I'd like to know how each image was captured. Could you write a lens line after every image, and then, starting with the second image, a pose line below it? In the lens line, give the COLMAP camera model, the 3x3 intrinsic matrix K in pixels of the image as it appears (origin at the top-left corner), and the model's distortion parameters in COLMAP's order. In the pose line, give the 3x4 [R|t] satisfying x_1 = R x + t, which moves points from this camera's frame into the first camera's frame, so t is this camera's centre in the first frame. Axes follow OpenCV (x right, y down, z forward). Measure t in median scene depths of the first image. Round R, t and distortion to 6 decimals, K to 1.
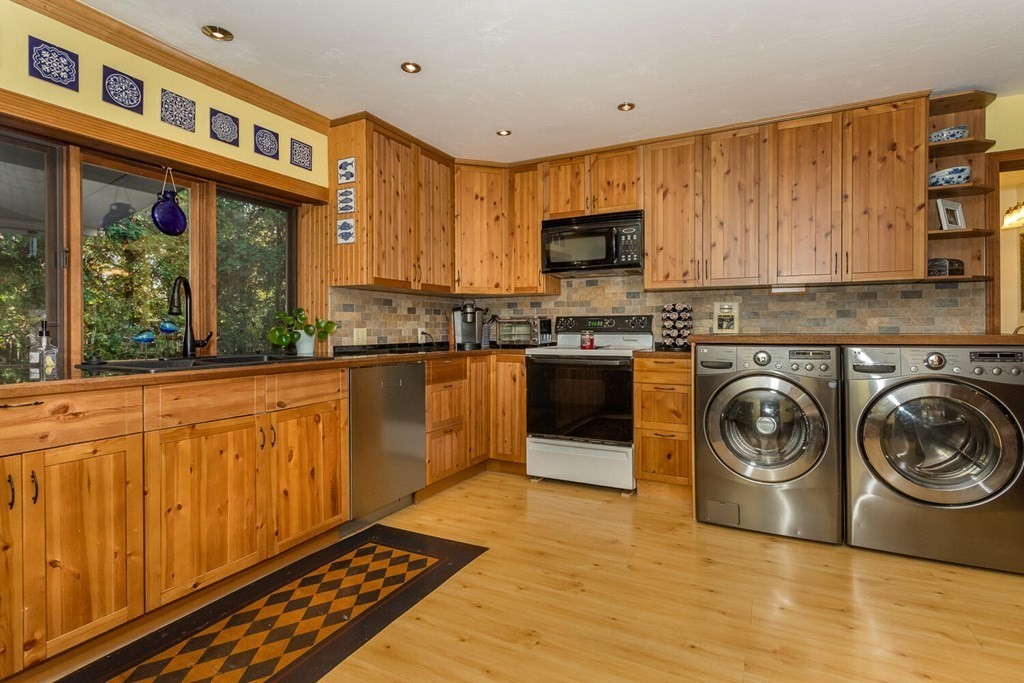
lens RADIAL K [[503.4, 0, 501.8], [0, 503.4, 333.0], [0, 0, 1]] dist [0.001360, 0.002167]
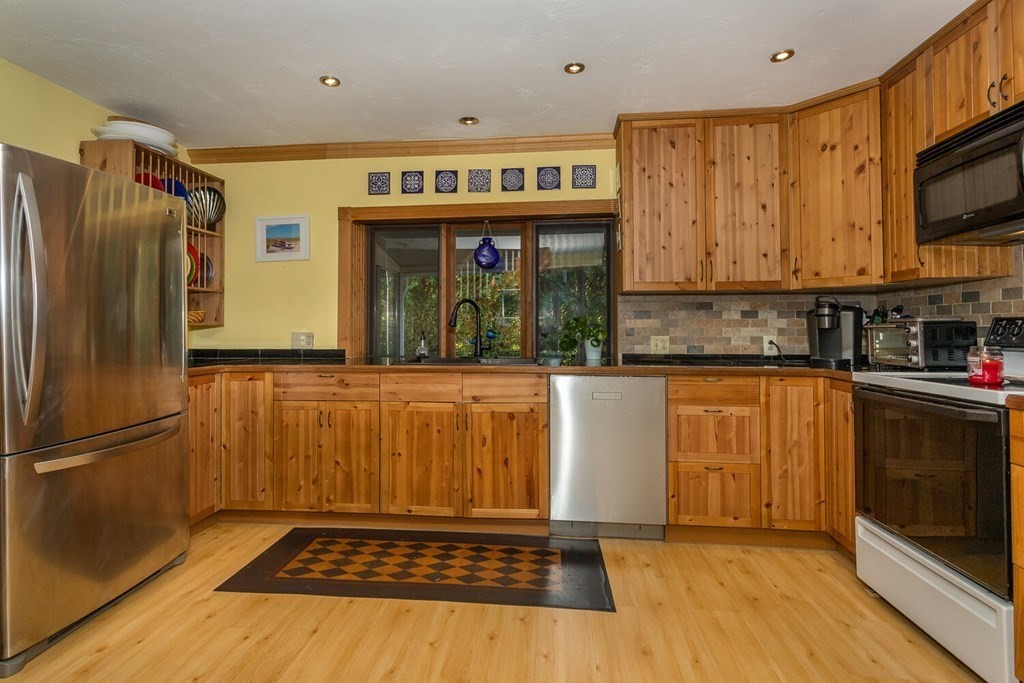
lens RADIAL K [[503.4, 0, 497.6], [0, 503.4, 324.9], [0, 0, 1]] dist [0.001360, 0.002167]
pose [[0.381387, -0.008744, -0.924374, 0.507703], [-0.008212, 0.999884, -0.012846, -0.017004], [0.924379, 0.012491, 0.381271, 0.394212]]
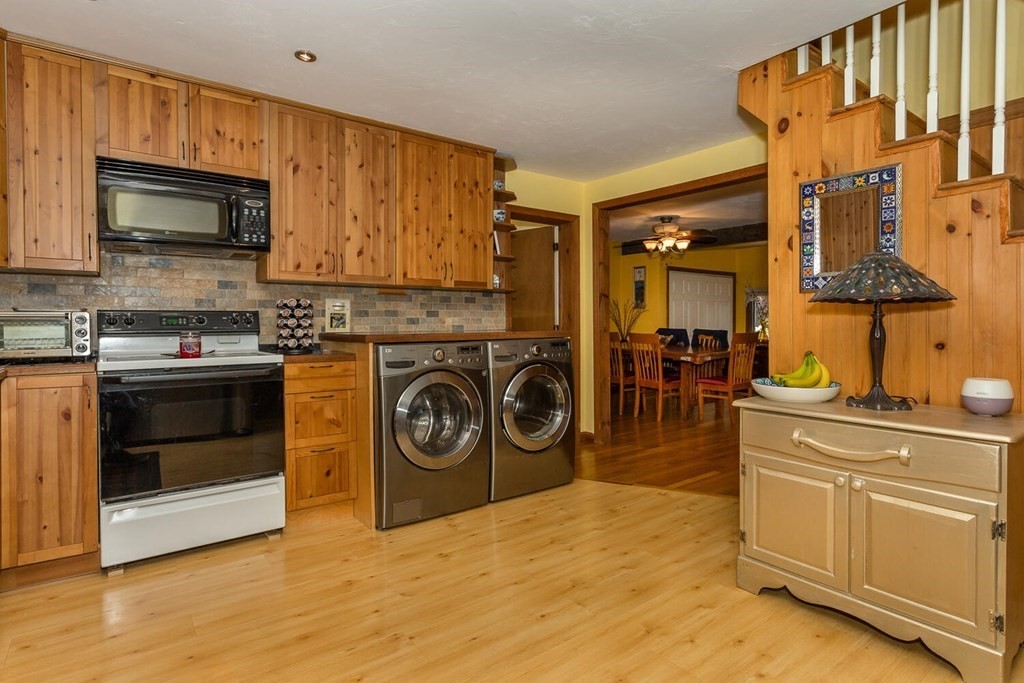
lens RADIAL K [[550.1, 0, 515.5], [0, 550.1, 332.1], [0, 0, 1]] dist [0.007646, -0.000911]
pose [[0.409117, -0.014289, 0.912370, -0.393785], [0.010496, 0.999885, 0.010953, -0.008127], [-0.912422, 0.005095, 0.409219, 0.295598]]
